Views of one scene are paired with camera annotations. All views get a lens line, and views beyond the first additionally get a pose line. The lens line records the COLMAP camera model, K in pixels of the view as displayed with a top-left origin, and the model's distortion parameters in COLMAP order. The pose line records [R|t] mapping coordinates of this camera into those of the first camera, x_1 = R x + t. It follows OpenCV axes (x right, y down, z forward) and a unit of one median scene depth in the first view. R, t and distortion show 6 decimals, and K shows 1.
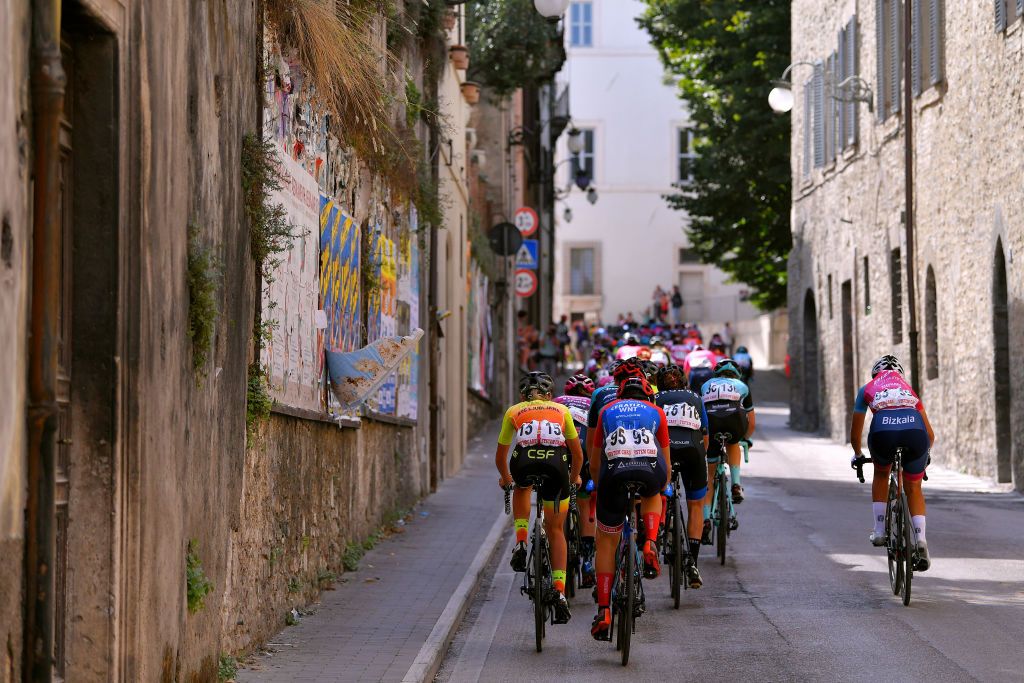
lens RADIAL K [[3241.1, 0, 511.7], [0, 3241.1, 341.2], [0, 0, 1]] dist [-0.014903, 0.000000]
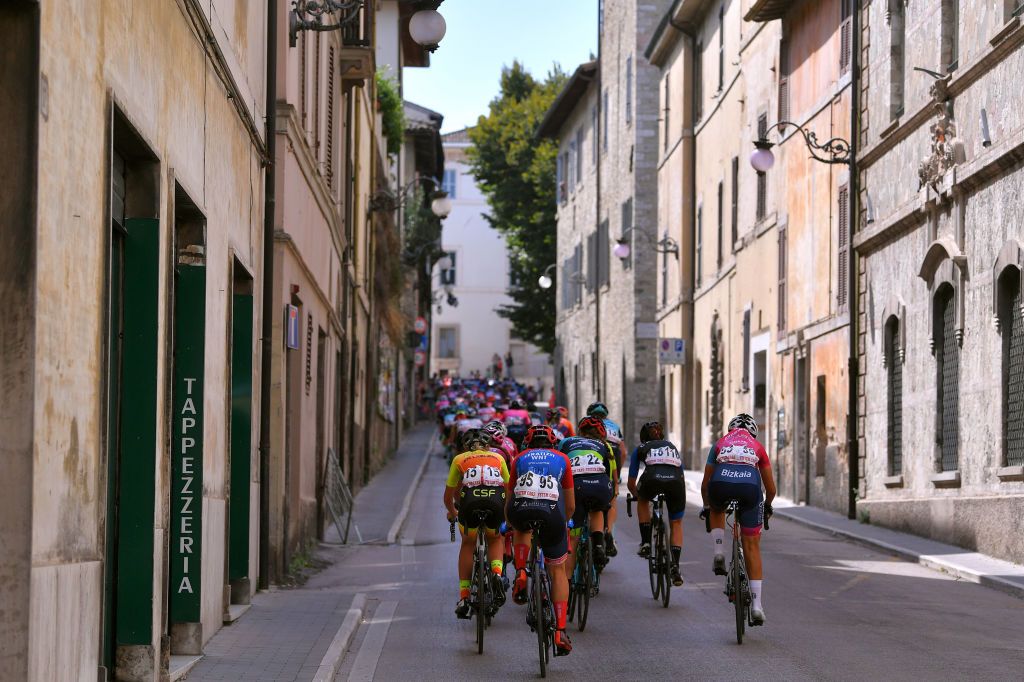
lens RADIAL K [[2534.5, 0, 512.1], [0, 2534.5, 340.9], [0, 0, 1]] dist [-0.000194, 0.000000]
pose [[0.998728, 0.011598, 0.049078, -0.013943], [-0.010735, 0.999784, -0.017818, -0.002648], [-0.049274, 0.017269, 0.998636, -0.438344]]
